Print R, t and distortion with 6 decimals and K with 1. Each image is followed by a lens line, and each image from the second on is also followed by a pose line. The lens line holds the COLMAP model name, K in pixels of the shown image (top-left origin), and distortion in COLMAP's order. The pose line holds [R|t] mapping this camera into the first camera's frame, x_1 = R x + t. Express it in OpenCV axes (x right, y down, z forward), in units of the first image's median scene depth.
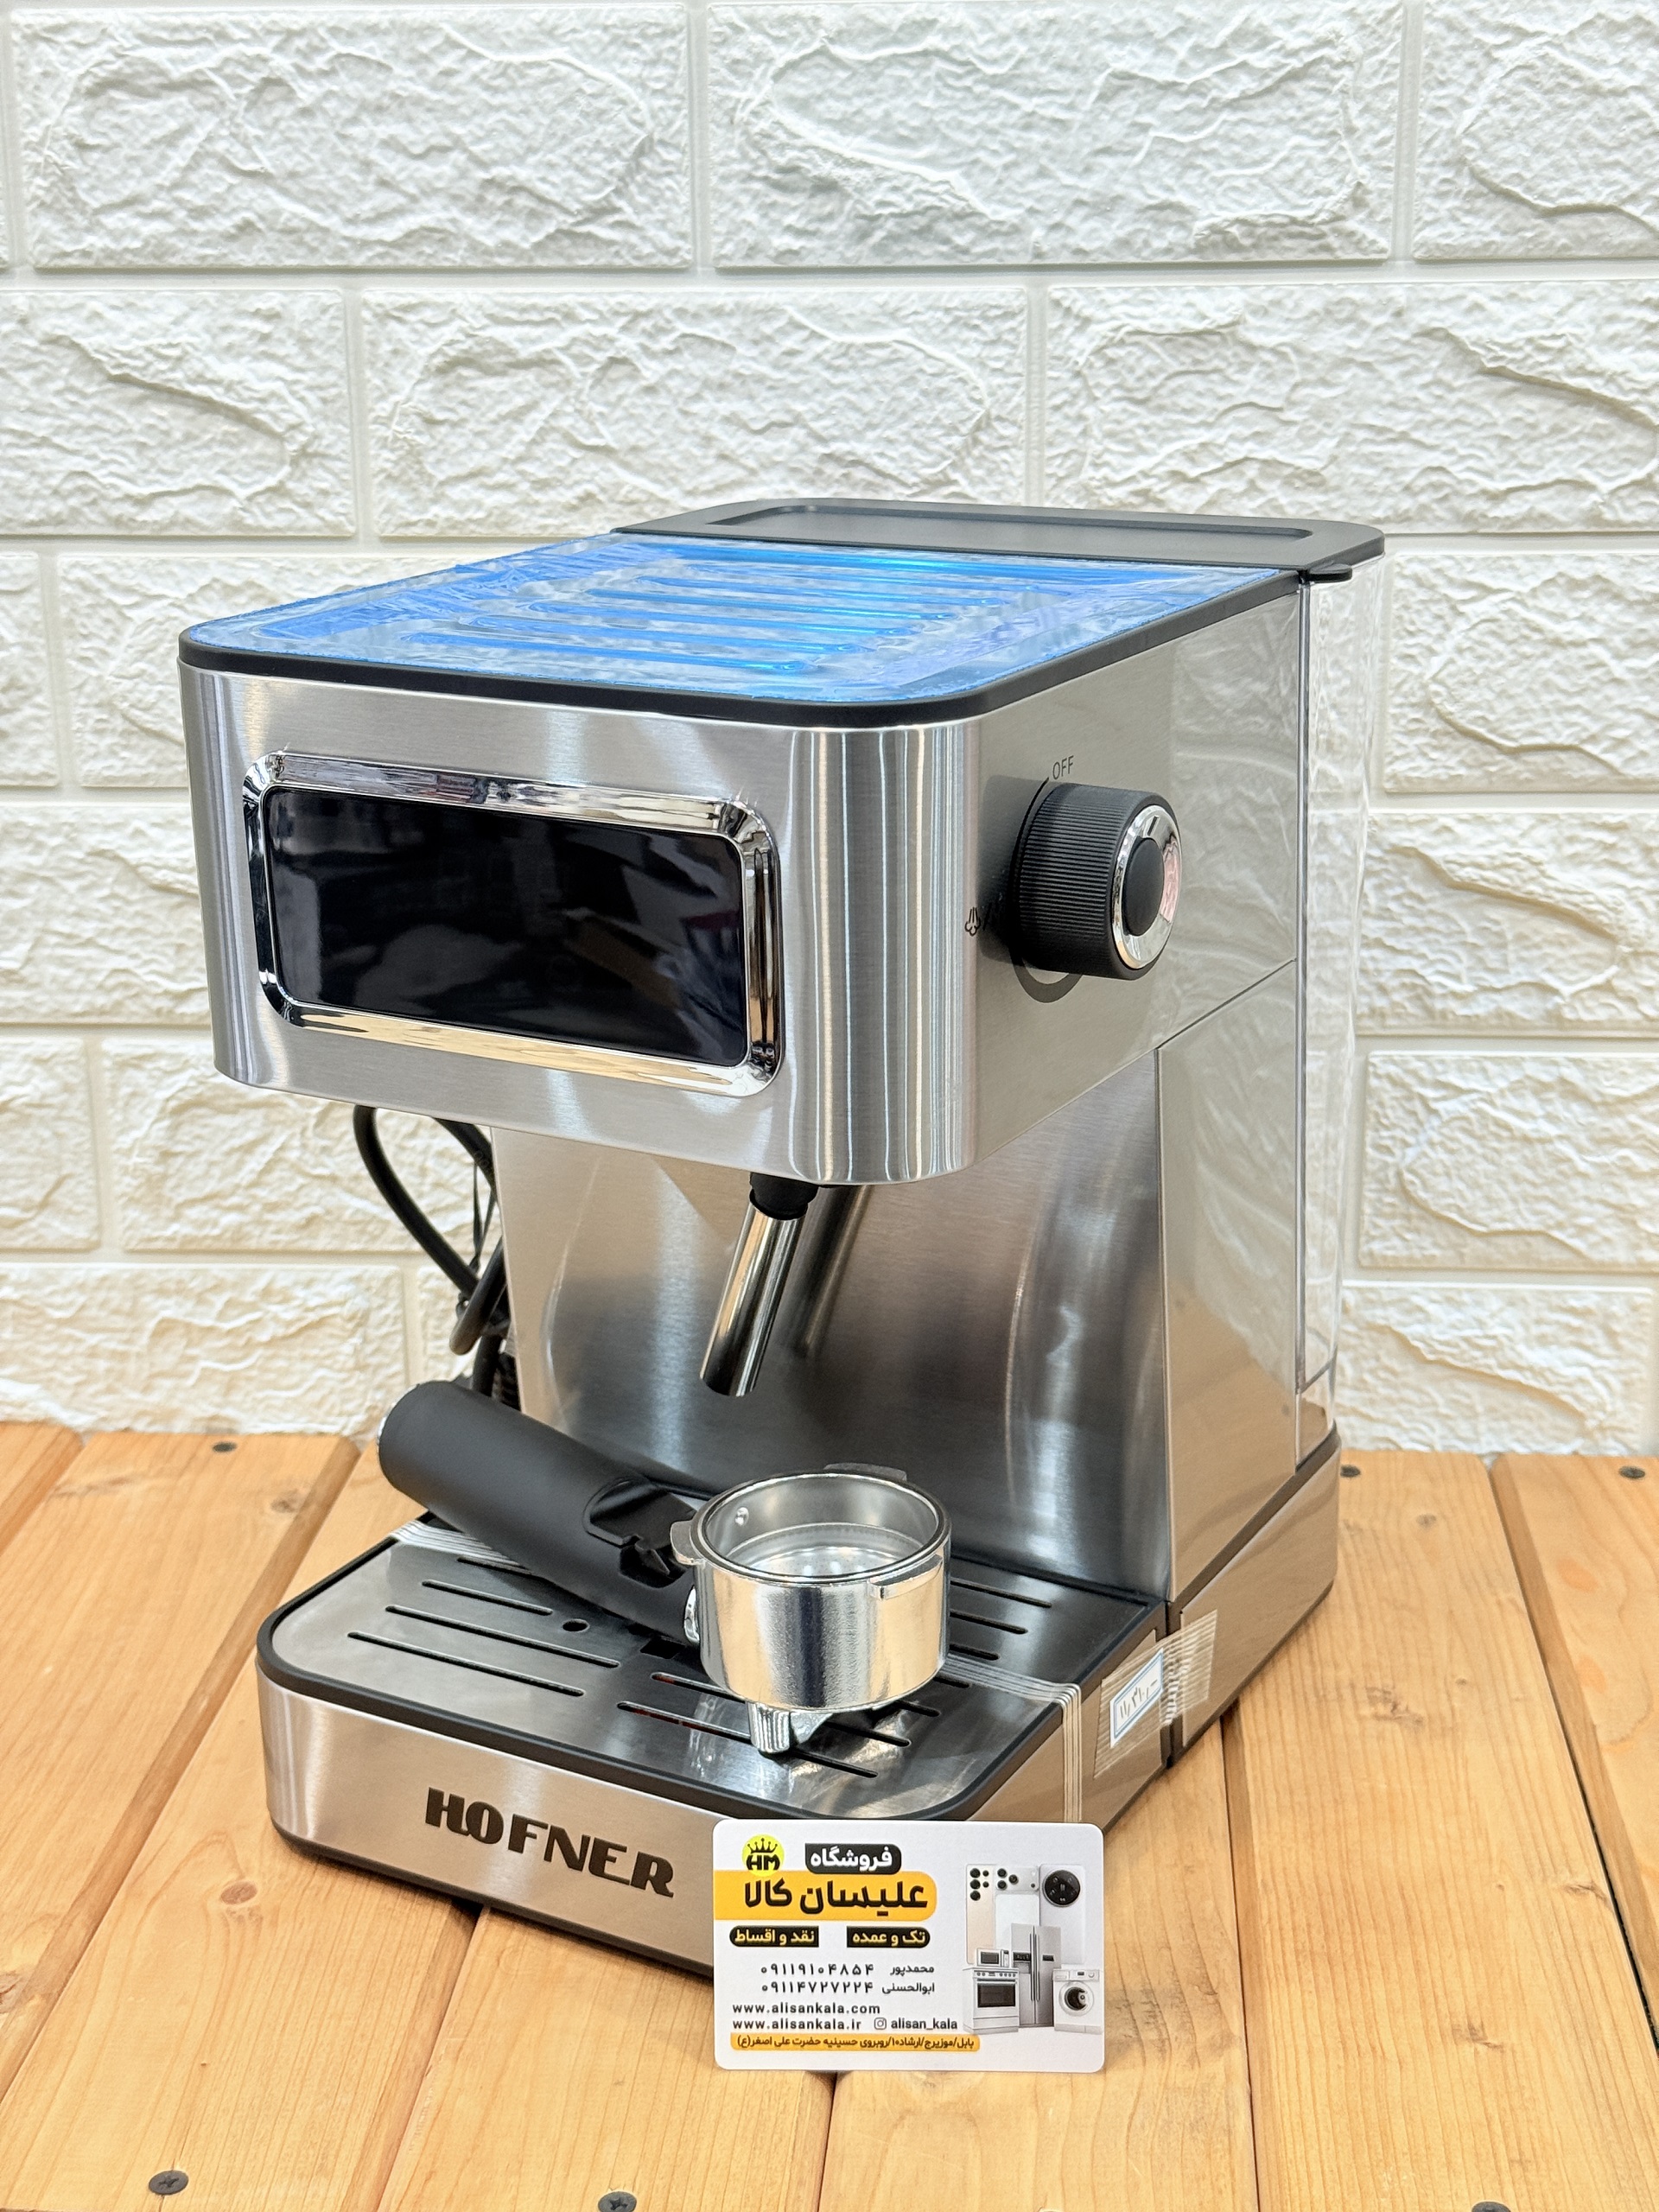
lens RADIAL K [[3106.4, 0, 821.8], [0, 3106.4, 1104.6], [0, 0, 1]] dist [0.229274, -0.627230]
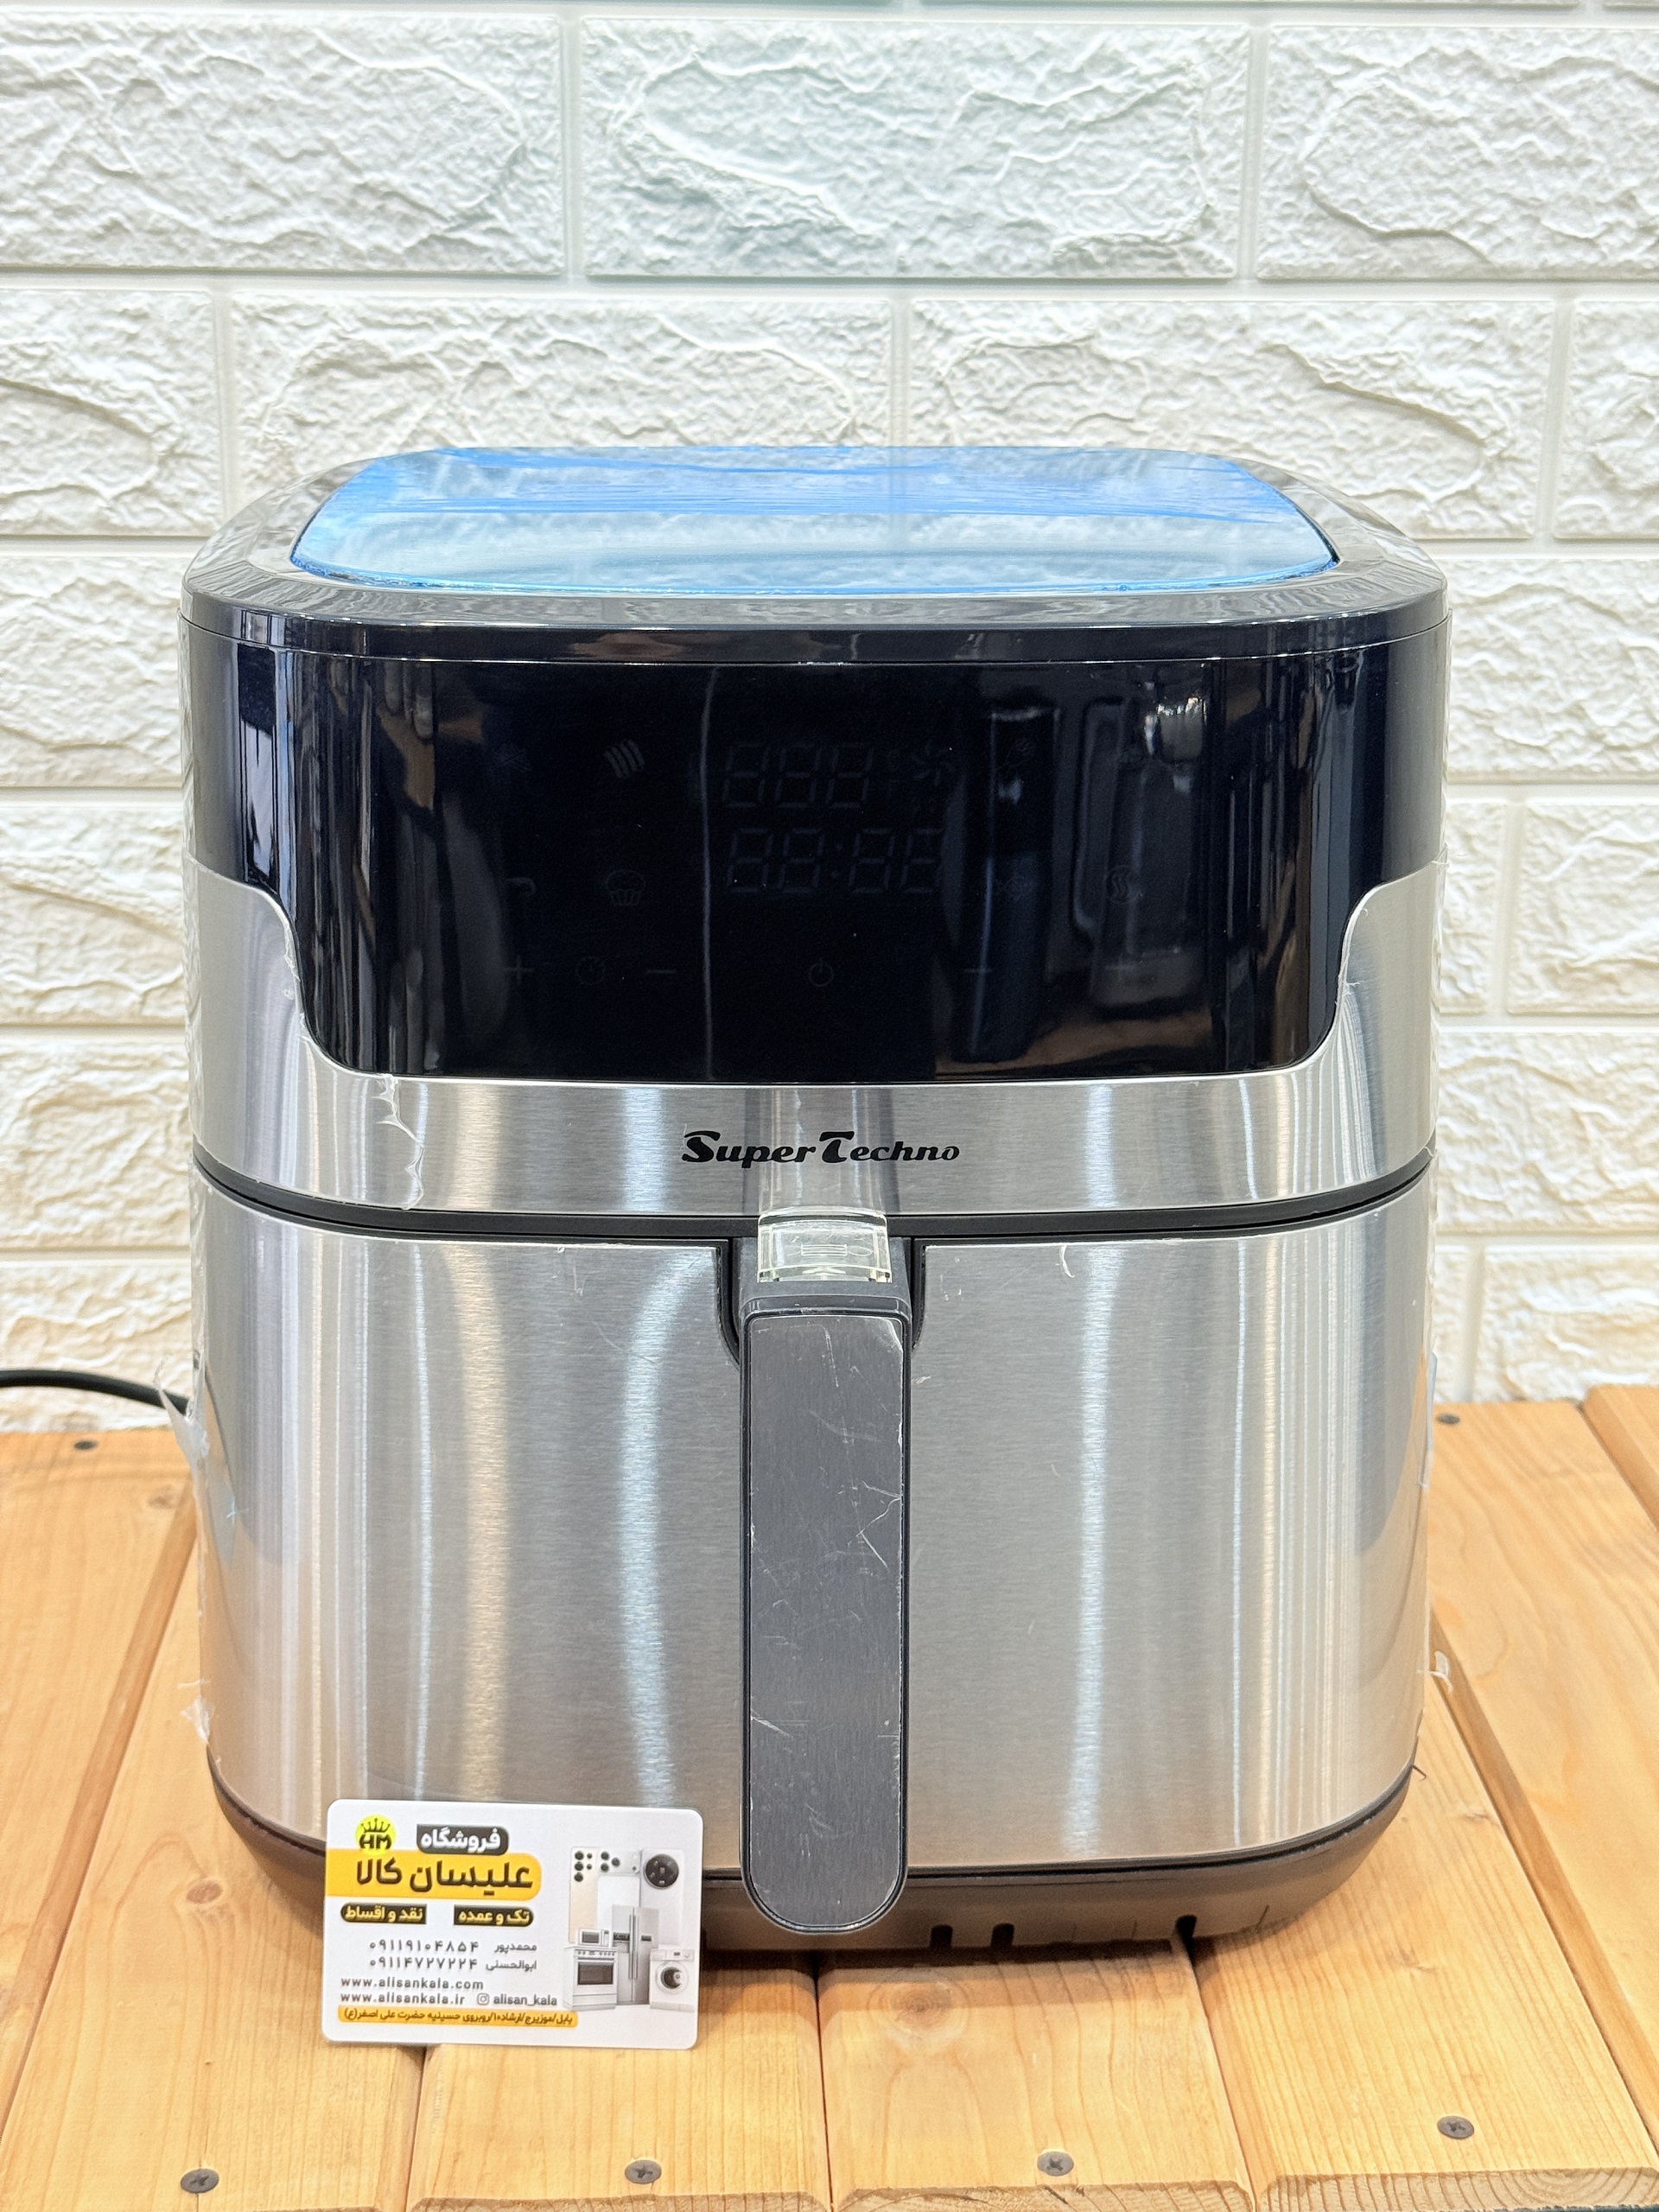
lens RADIAL K [[3099.9, 0, 830.9], [0, 3099.9, 1108.3], [0, 0, 1]] dist [0.218740, -0.577869]
pose [[0.991501, -0.021516, 0.128308, -0.091885], [0.018635, 0.999548, 0.023611, -0.019028], [-0.128758, -0.021020, 0.991453, -0.023197]]
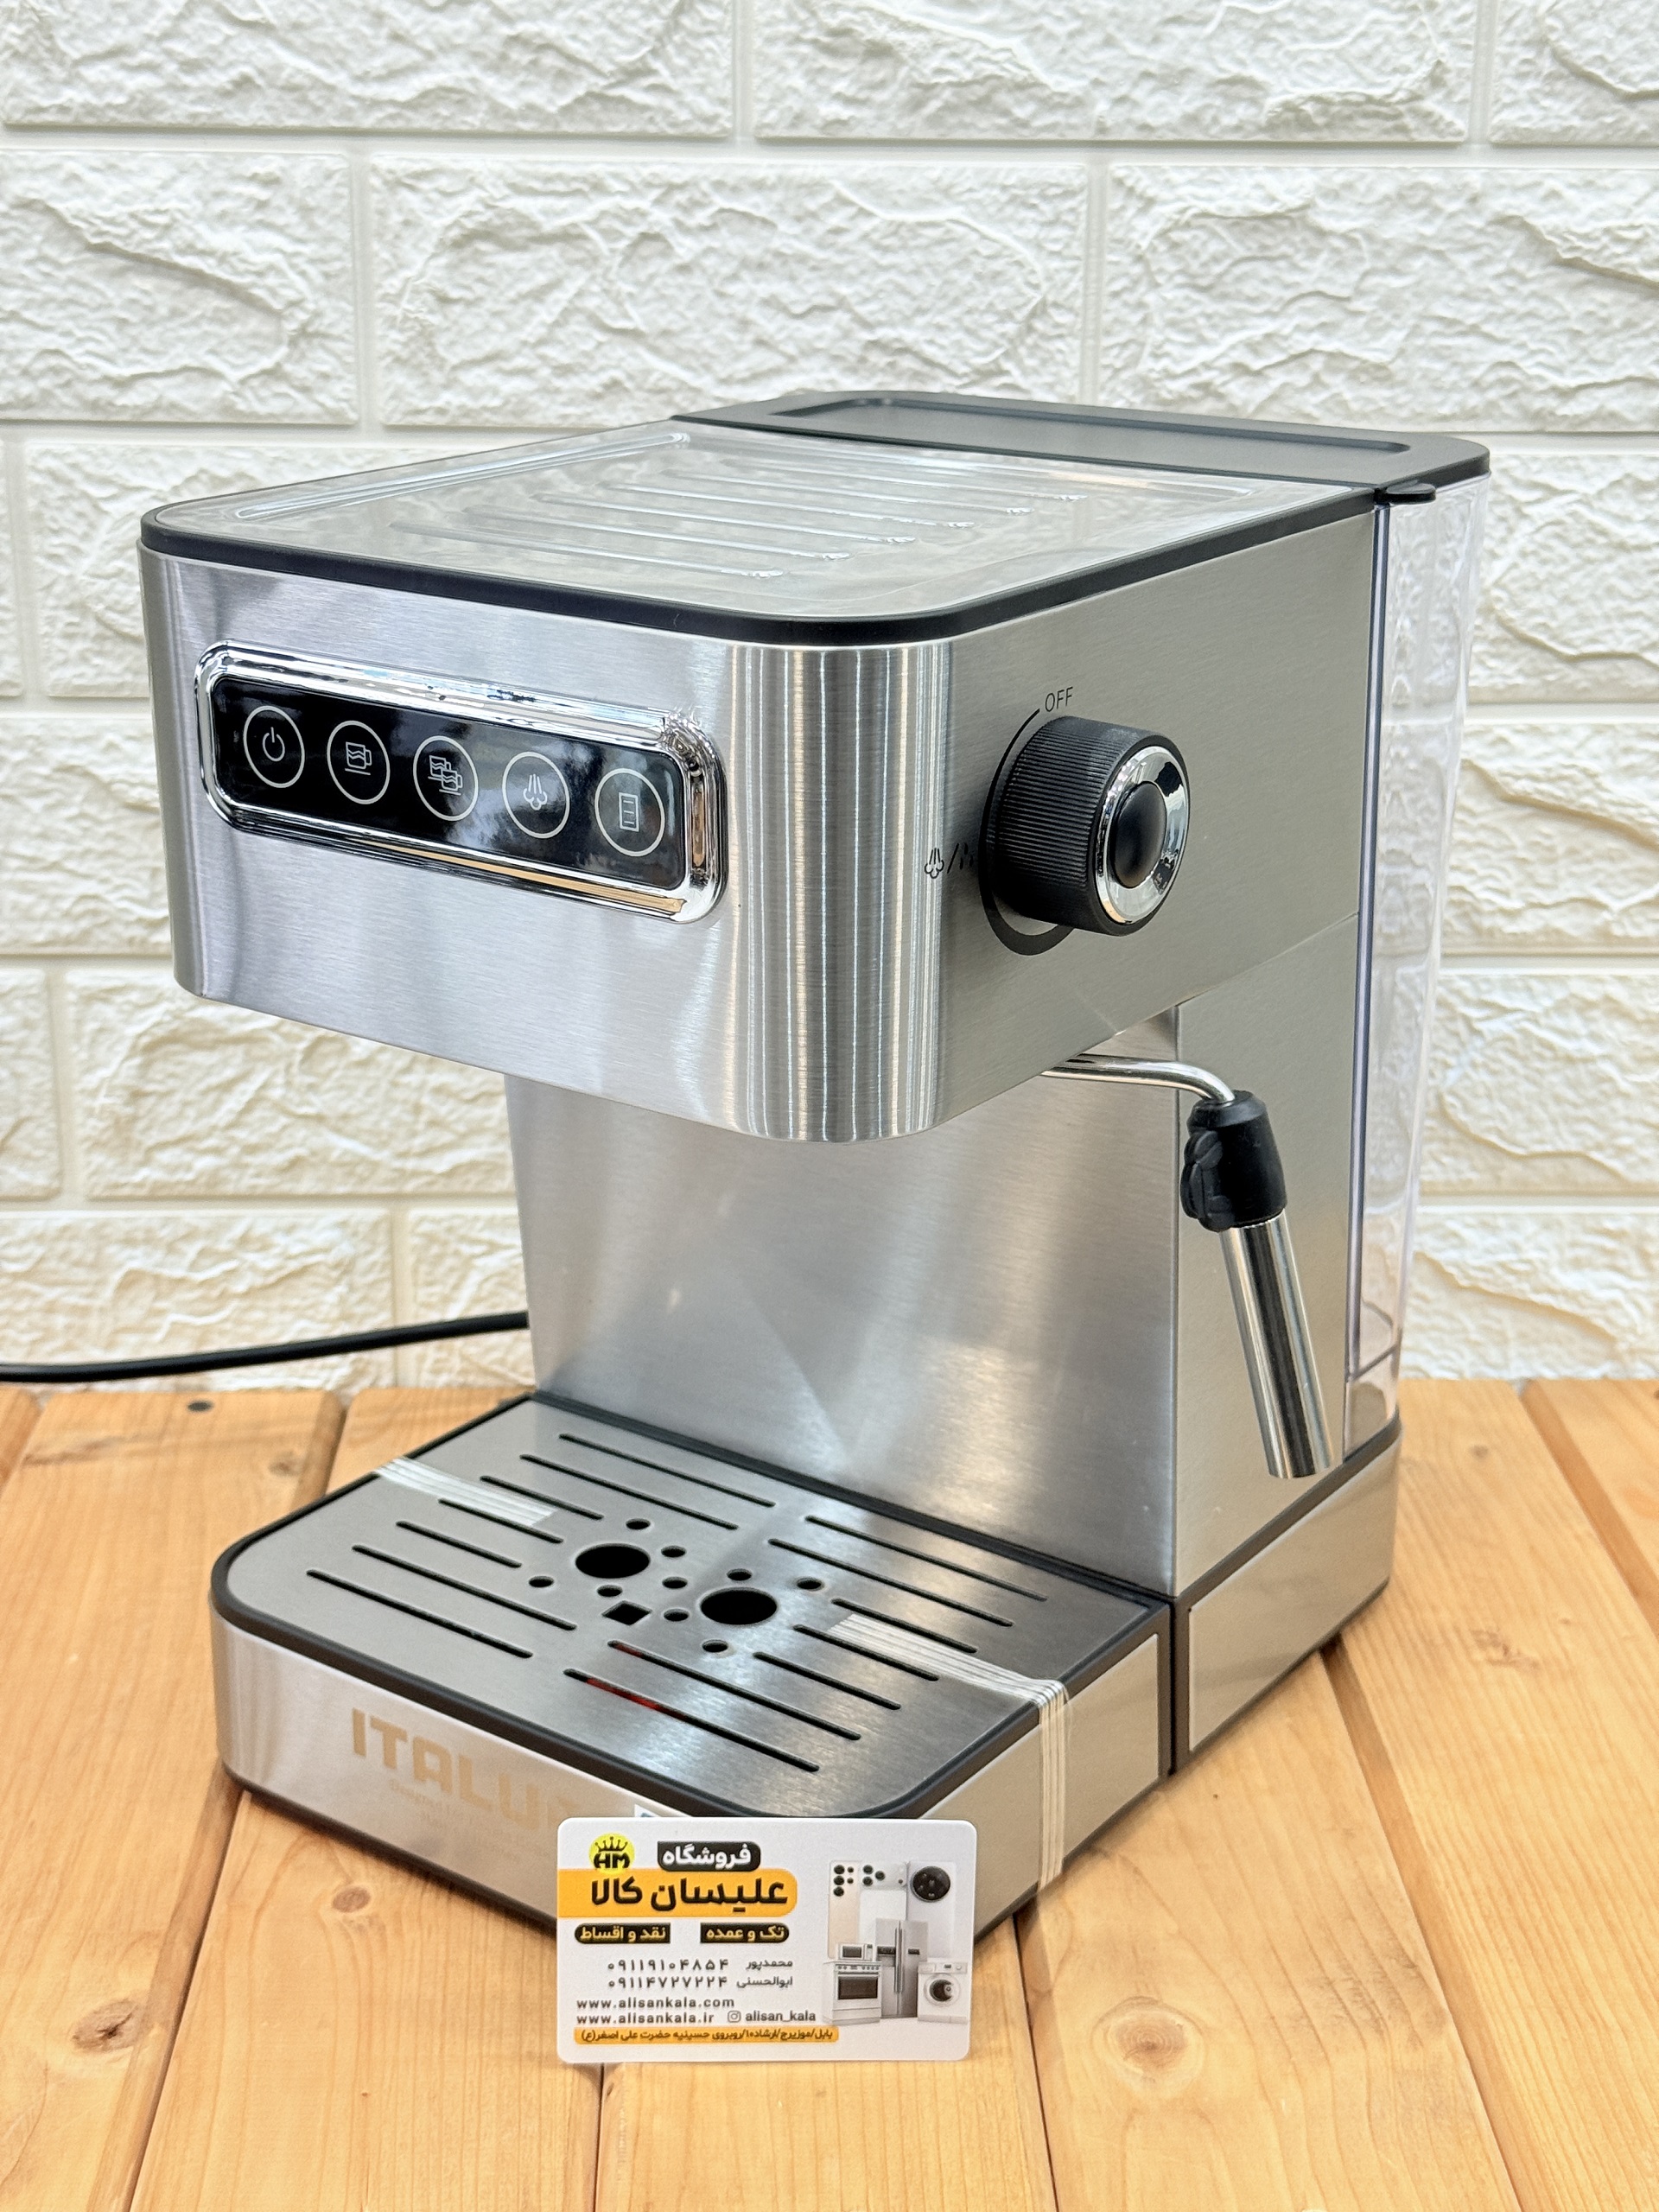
lens RADIAL K [[3117.5, 0, 826.1], [0, 3117.5, 1107.1], [0, 0, 1]] dist [0.231676, -0.647032]
pose [[0.993246, -0.015439, 0.114994, -0.125734], [0.011466, 0.999317, 0.035130, -0.011819], [-0.115458, -0.033574, 0.992745, 0.057820]]
